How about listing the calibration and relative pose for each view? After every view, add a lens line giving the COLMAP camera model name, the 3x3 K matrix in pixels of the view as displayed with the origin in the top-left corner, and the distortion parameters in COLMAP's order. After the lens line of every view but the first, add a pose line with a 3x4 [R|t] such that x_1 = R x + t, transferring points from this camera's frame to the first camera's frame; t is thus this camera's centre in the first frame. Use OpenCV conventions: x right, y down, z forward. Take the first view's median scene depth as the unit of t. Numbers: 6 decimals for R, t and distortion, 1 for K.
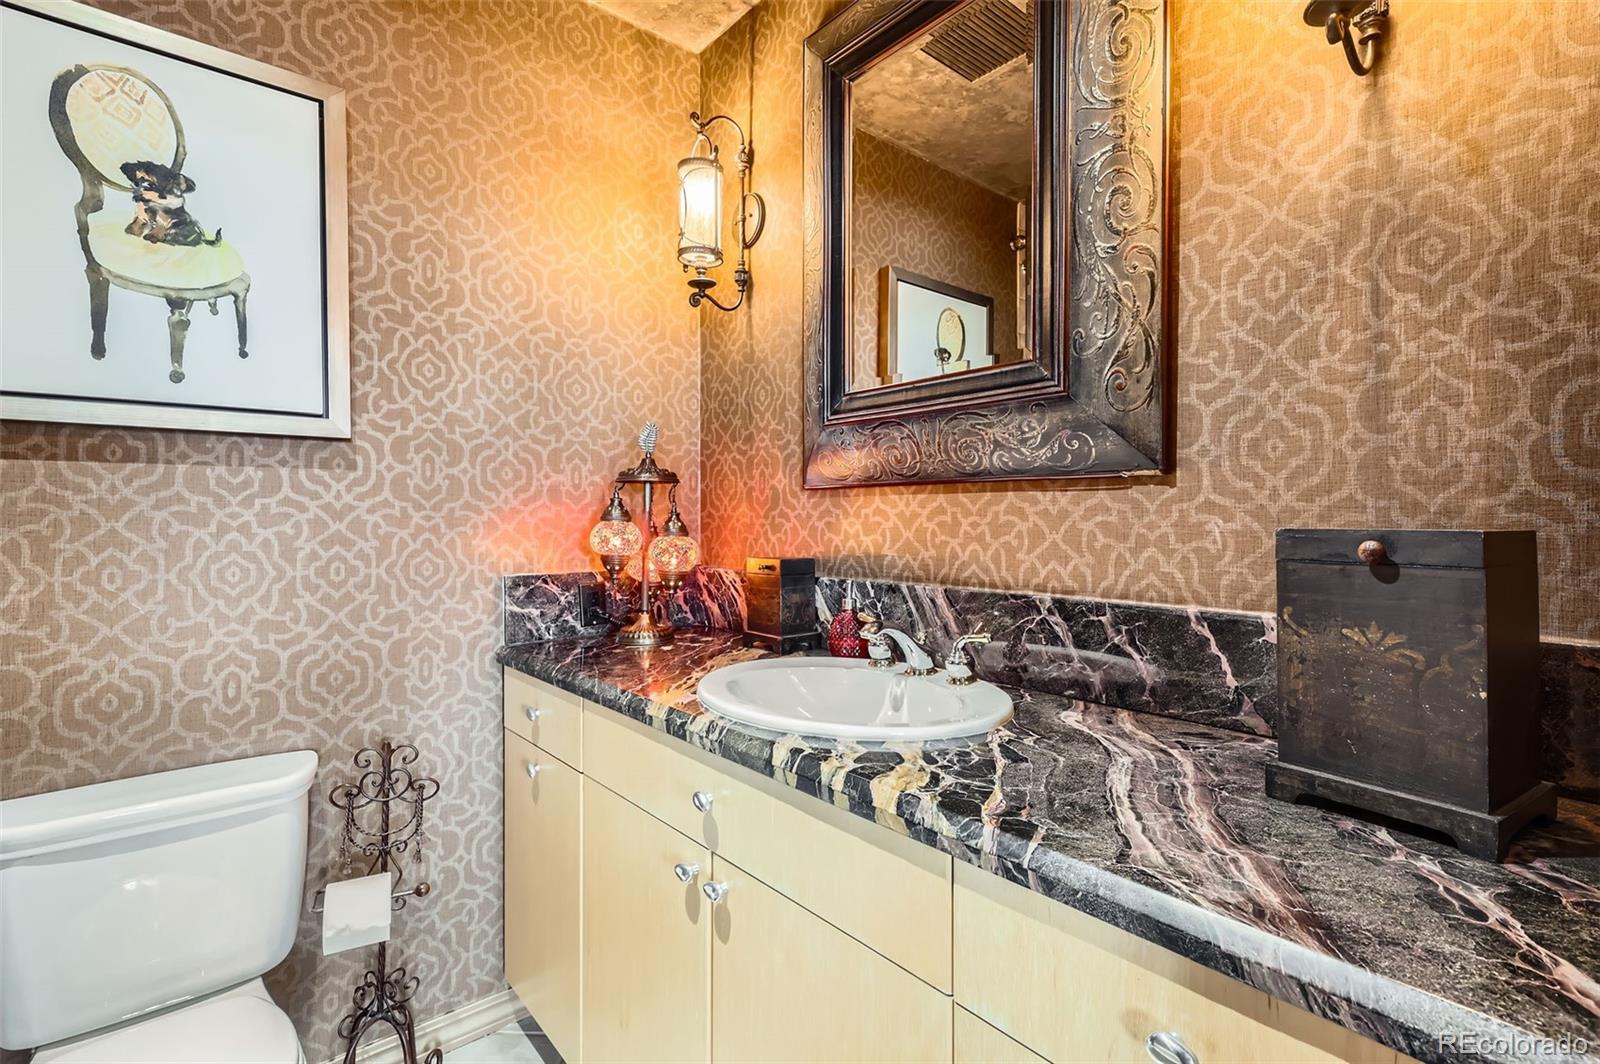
lens RADIAL K [[744.7, 0, 836.1], [0, 744.7, 521.4], [0, 0, 1]] dist [0.007032, -0.001938]
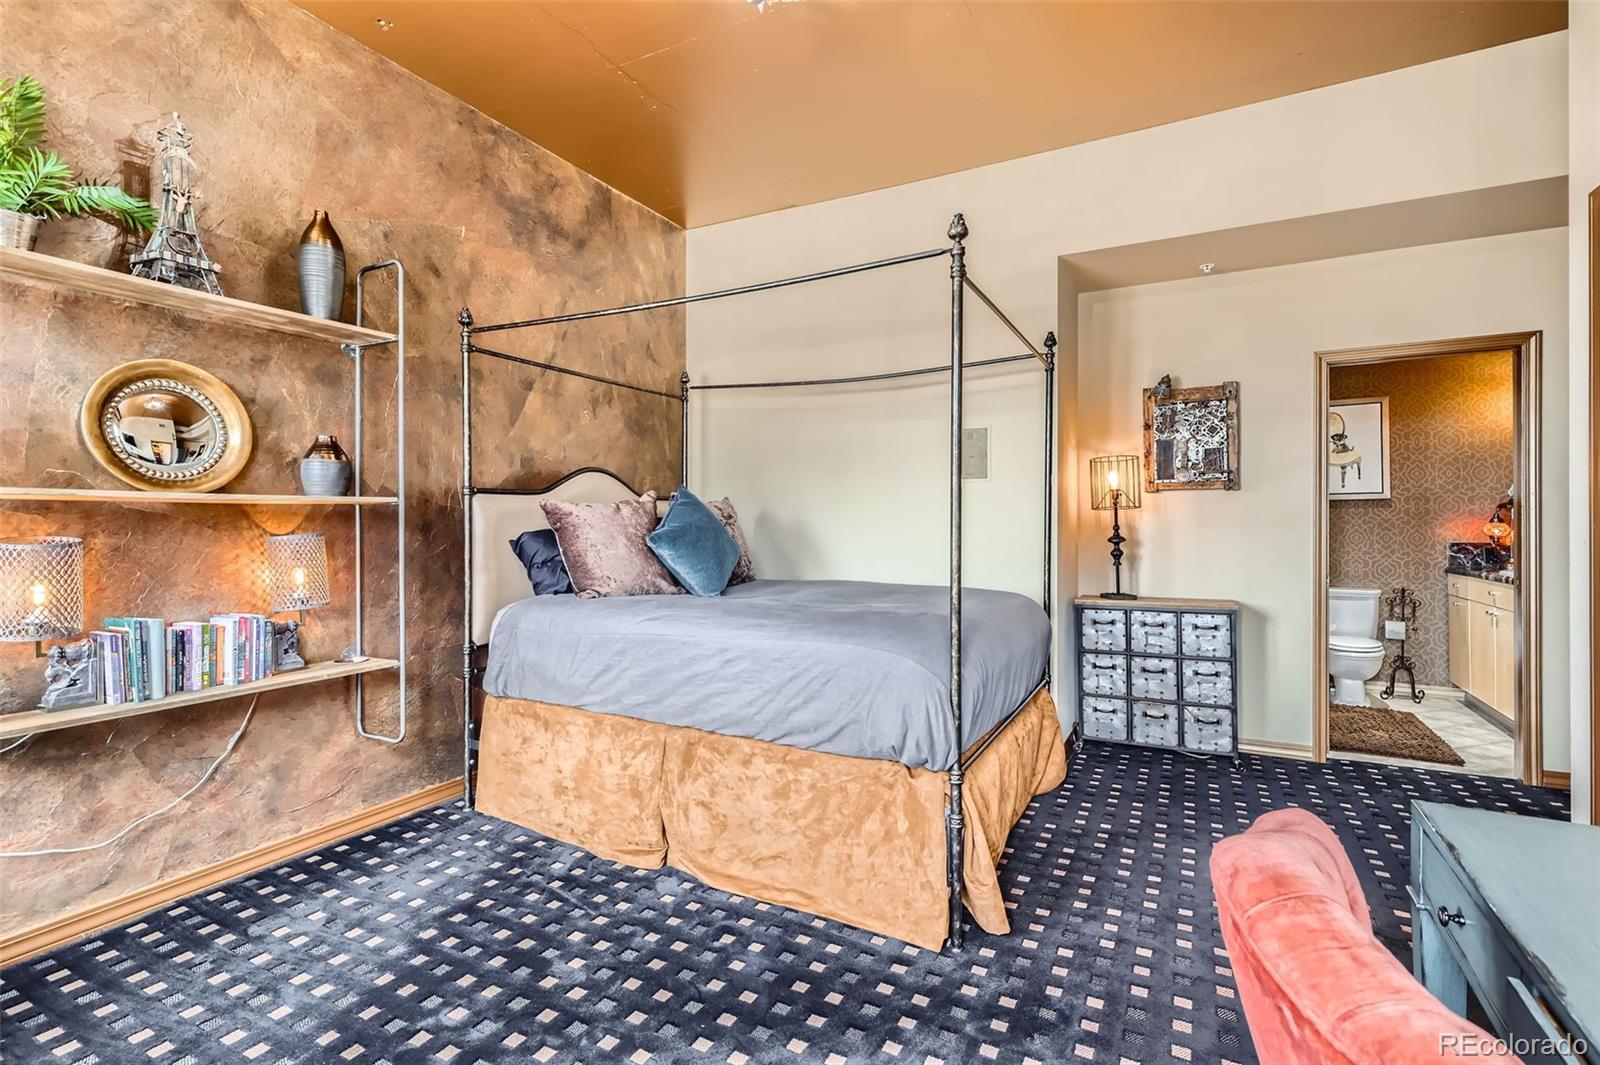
lens RADIAL K [[744.7, 0, 796.7], [0, 744.7, 520.1], [0, 0, 1]] dist [0.007032, -0.001938]
pose [[0.350224, -0.010489, -0.936607, 1.619706], [-0.000584, 0.999935, -0.011416, 0.027345], [0.936666, 0.004545, 0.350195, -2.776672]]
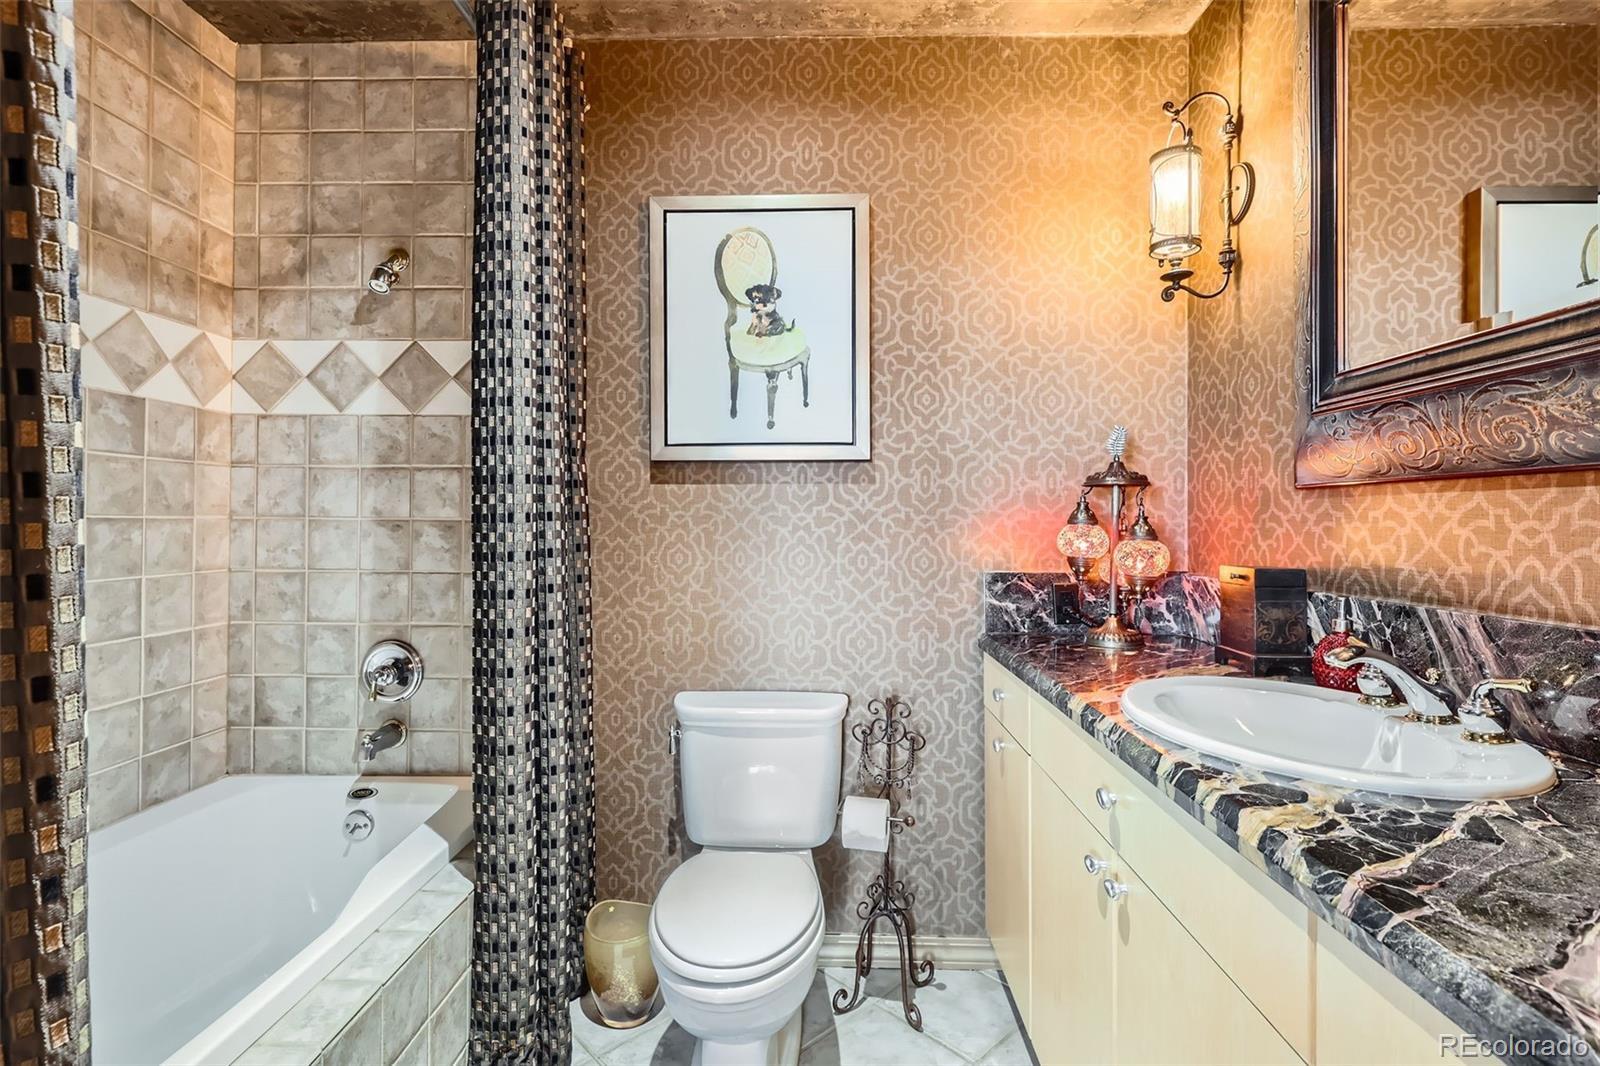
lens RADIAL K [[744.7, 0, 803.5], [0, 744.7, 512.5], [0, 0, 1]] dist [0.007032, -0.001938]
pose [[0.730097, -0.004729, -0.683327, 0.155200], [-0.006632, 0.999880, -0.014006, 0.000228], [0.683311, 0.014758, 0.729978, -0.026018]]
